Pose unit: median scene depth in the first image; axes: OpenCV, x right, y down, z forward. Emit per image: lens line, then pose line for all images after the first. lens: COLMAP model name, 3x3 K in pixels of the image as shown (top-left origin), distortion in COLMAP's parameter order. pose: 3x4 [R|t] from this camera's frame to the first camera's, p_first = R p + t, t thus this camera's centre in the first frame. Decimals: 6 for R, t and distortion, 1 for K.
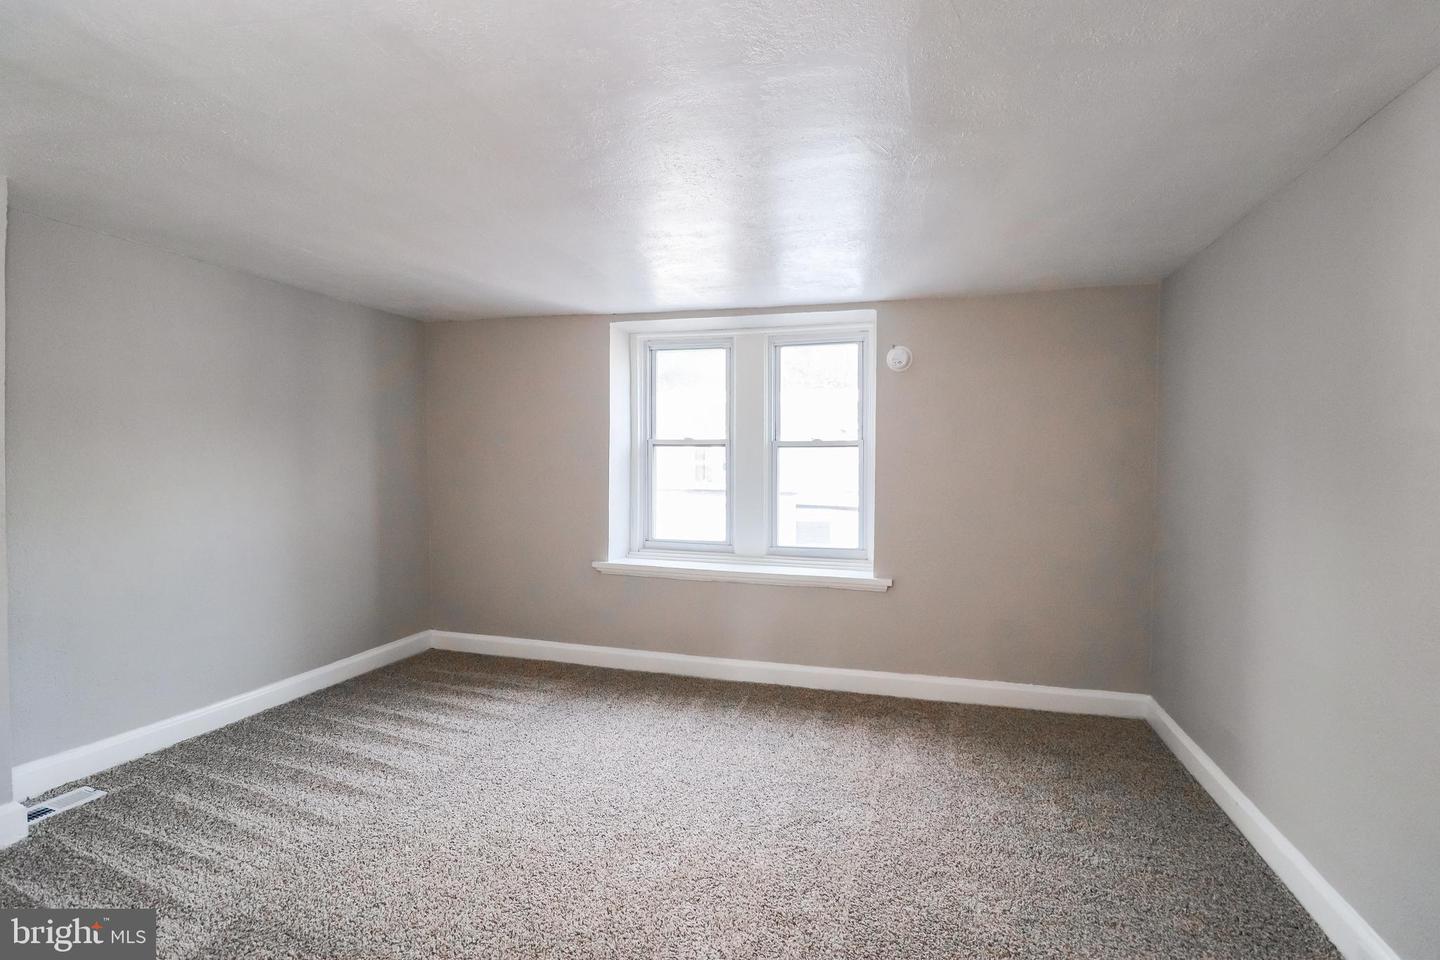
lens RADIAL K [[664.5, 0, 732.8], [0, 664.5, 473.4], [0, 0, 1]] dist [0.002848, -0.014380]
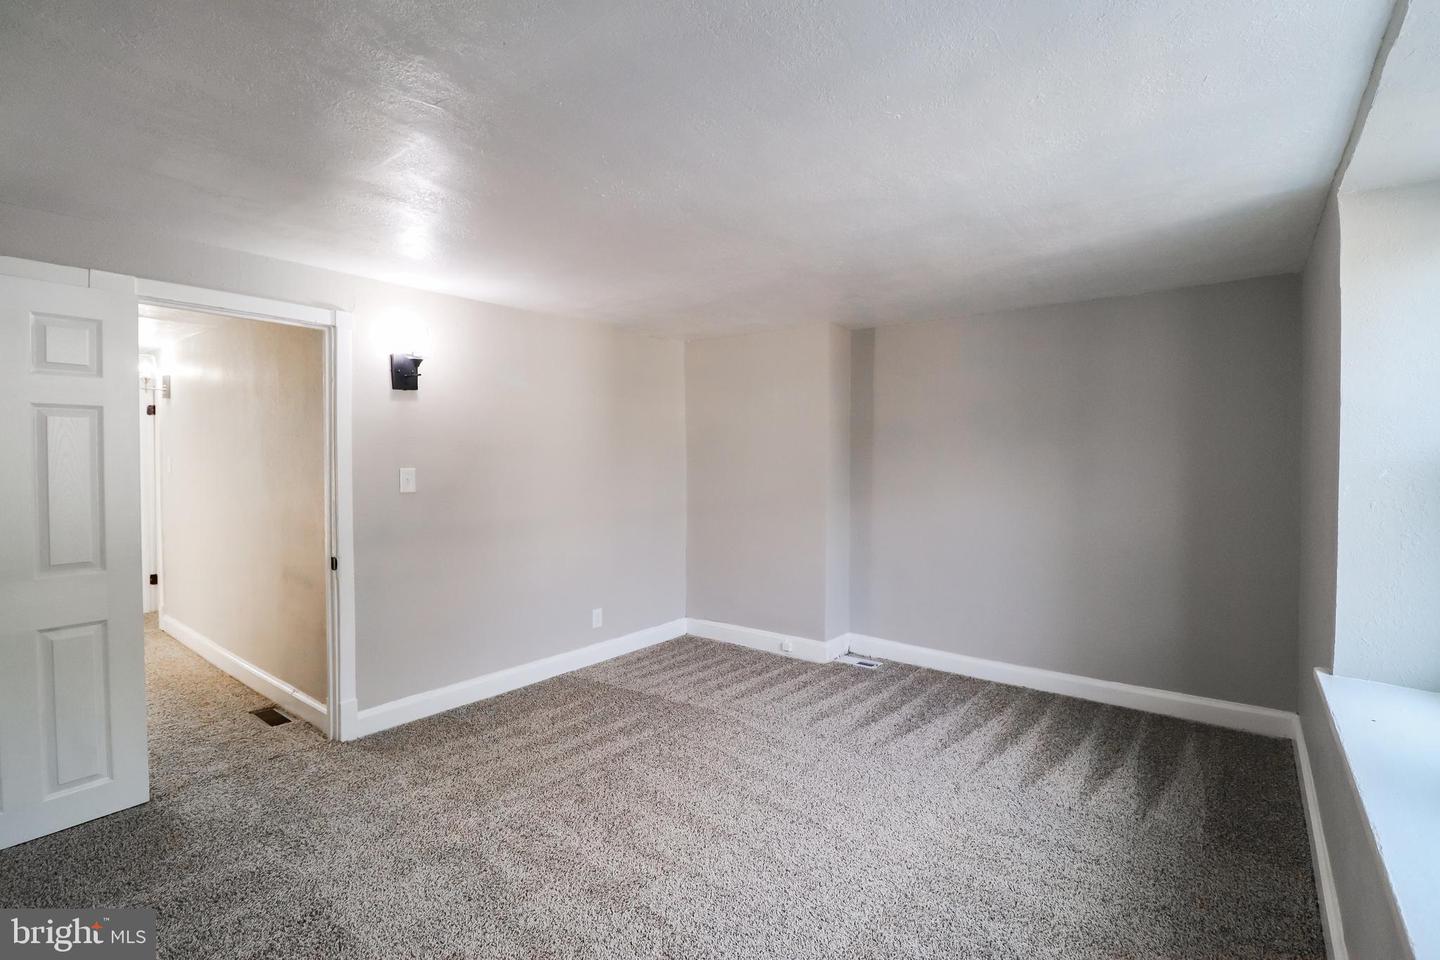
lens RADIAL K [[664.5, 0, 732.8], [0, 664.5, 473.4], [0, 0, 1]] dist [0.002848, -0.014380]
pose [[-0.365007, 0.010083, -0.930950, 0.529634], [-0.024088, 0.999504, 0.020270, -0.021201], [0.930693, 0.029824, -0.364583, 0.922058]]
